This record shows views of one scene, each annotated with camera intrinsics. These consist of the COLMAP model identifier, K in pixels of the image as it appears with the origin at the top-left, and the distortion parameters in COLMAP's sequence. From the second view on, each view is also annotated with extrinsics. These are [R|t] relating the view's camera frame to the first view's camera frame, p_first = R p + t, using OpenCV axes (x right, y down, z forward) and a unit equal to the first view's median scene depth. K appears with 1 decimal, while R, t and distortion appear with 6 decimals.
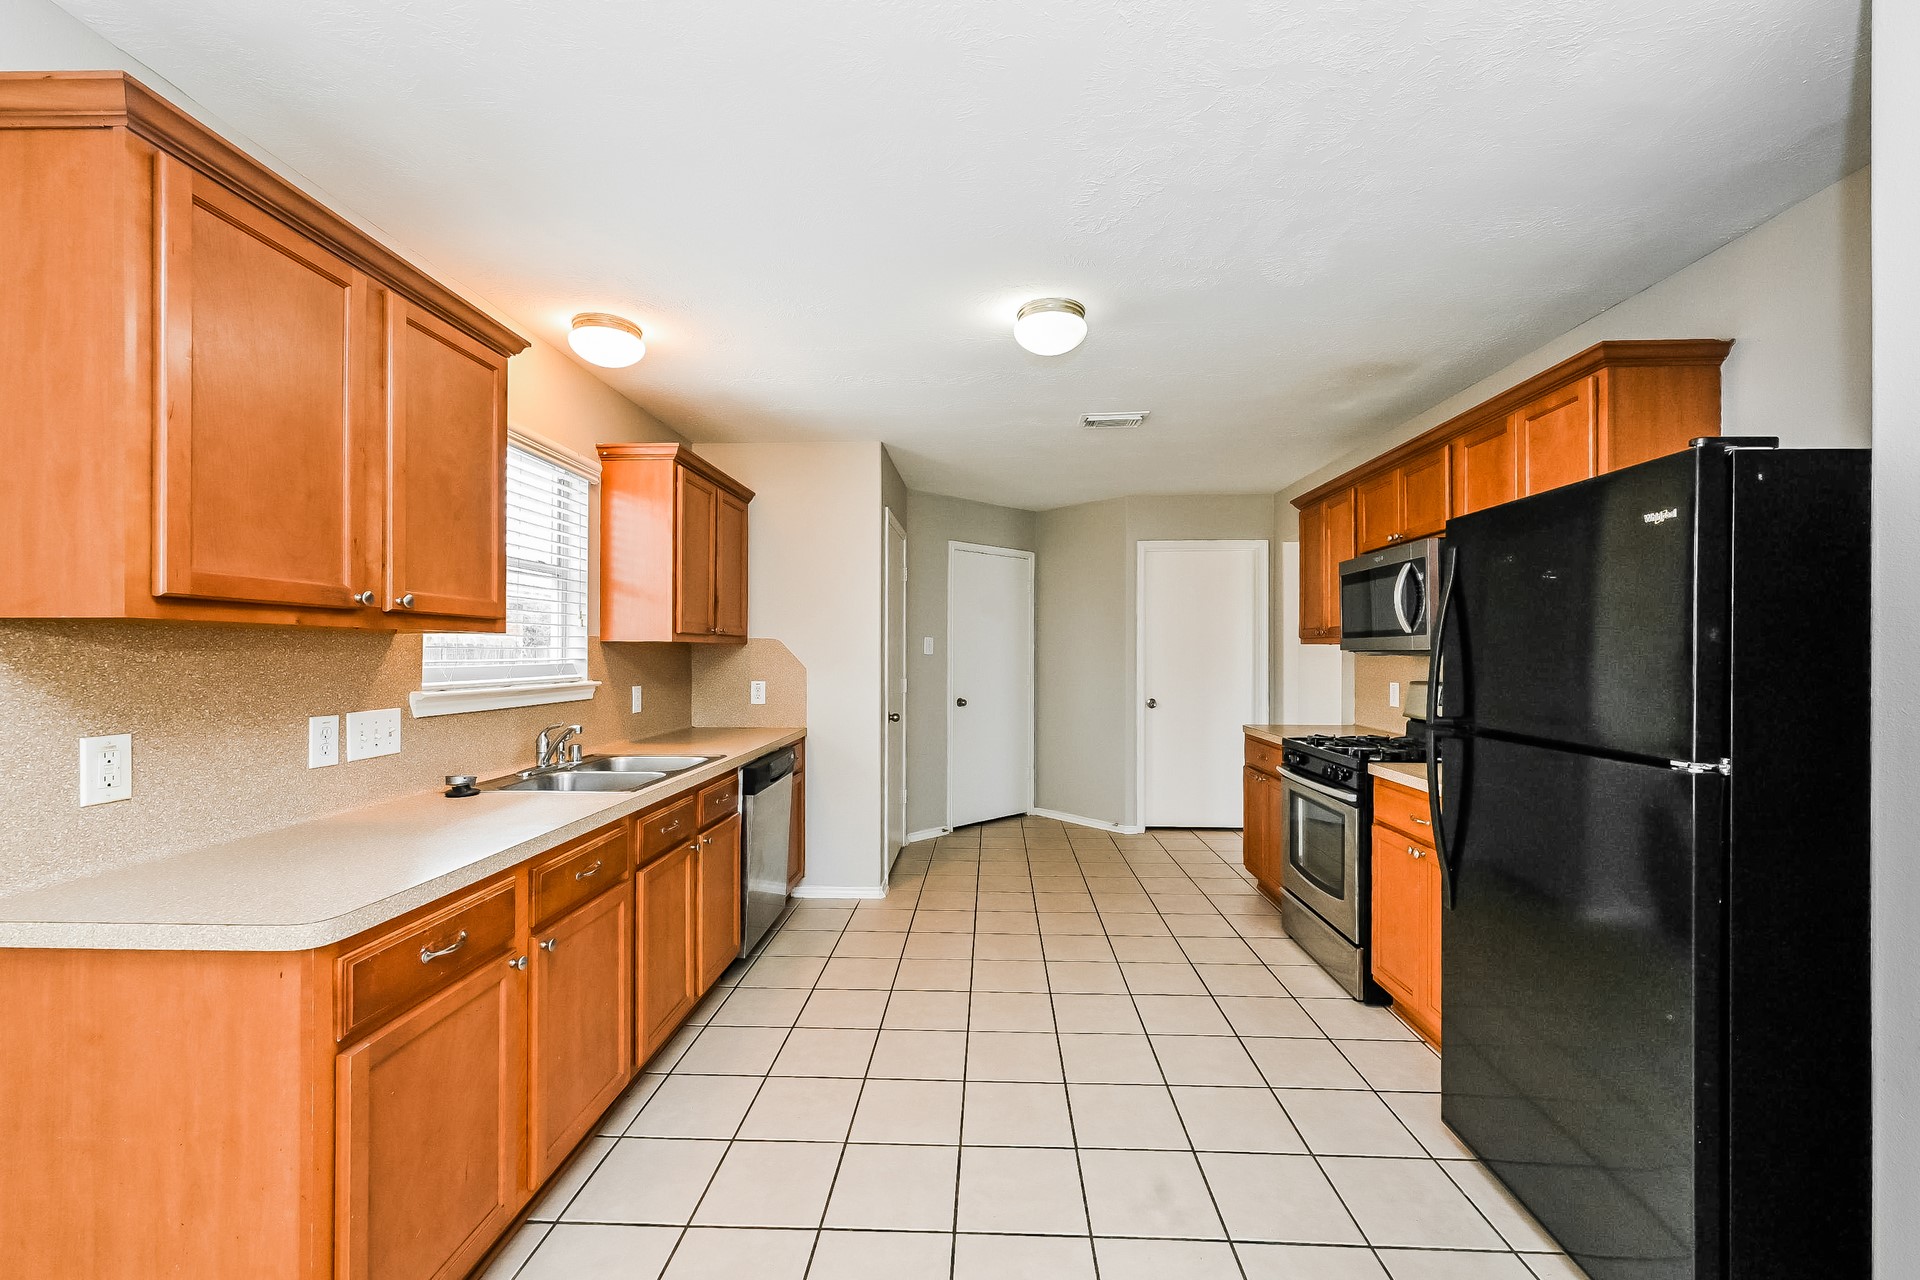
lens RADIAL K [[770.3, 0, 961.1], [0, 770.3, 657.4], [0, 0, 1]] dist [-0.001077, 0.000016]
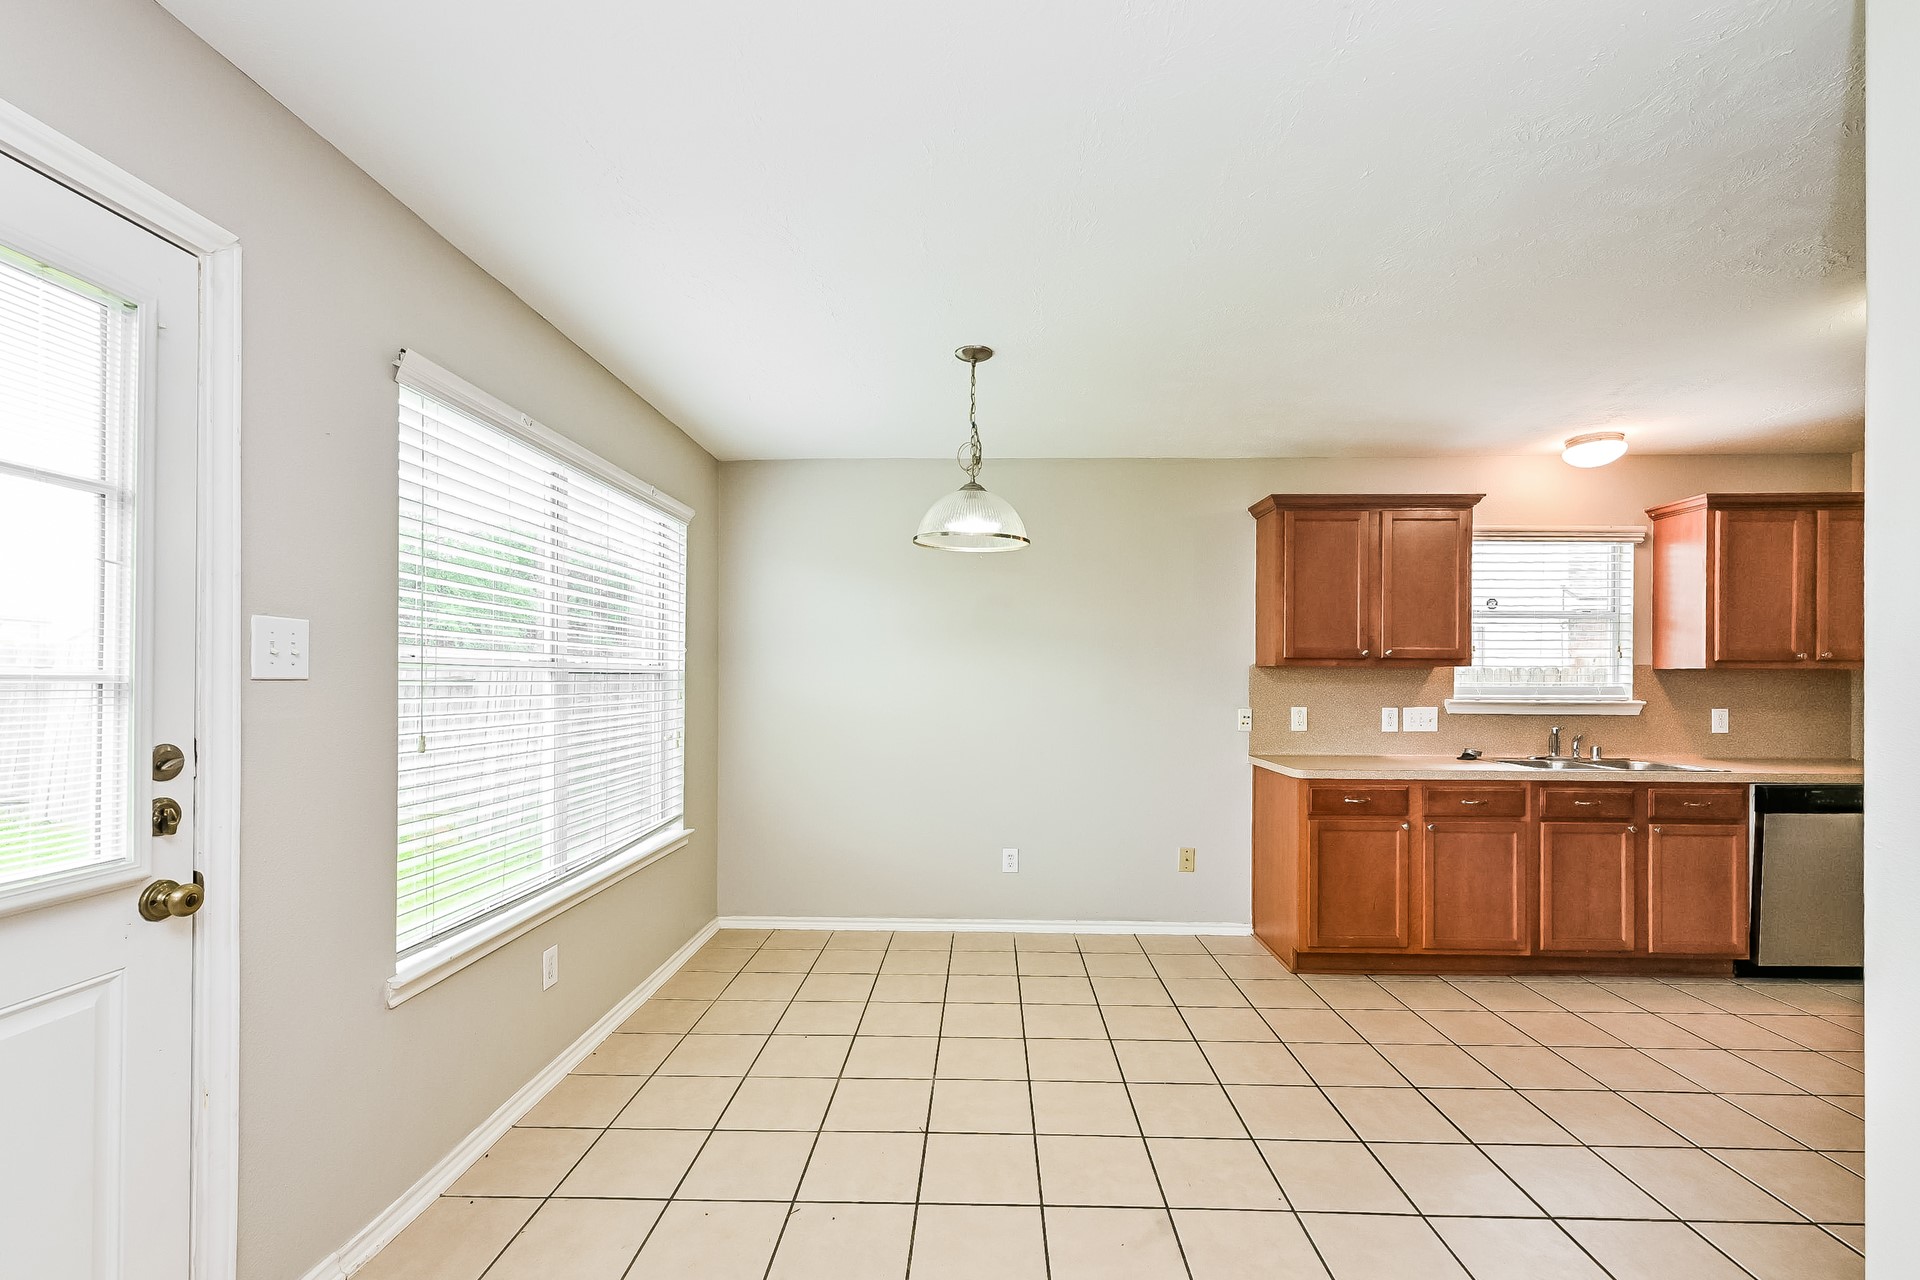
lens RADIAL K [[770.3, 0, 961.1], [0, 770.3, 657.4], [0, 0, 1]] dist [-0.001077, 0.000016]
pose [[0.020493, -0.028837, -0.999374, 1.113070], [-0.010088, 0.999527, -0.029048, 0.011507], [0.999739, 0.010677, 0.020192, -0.185101]]
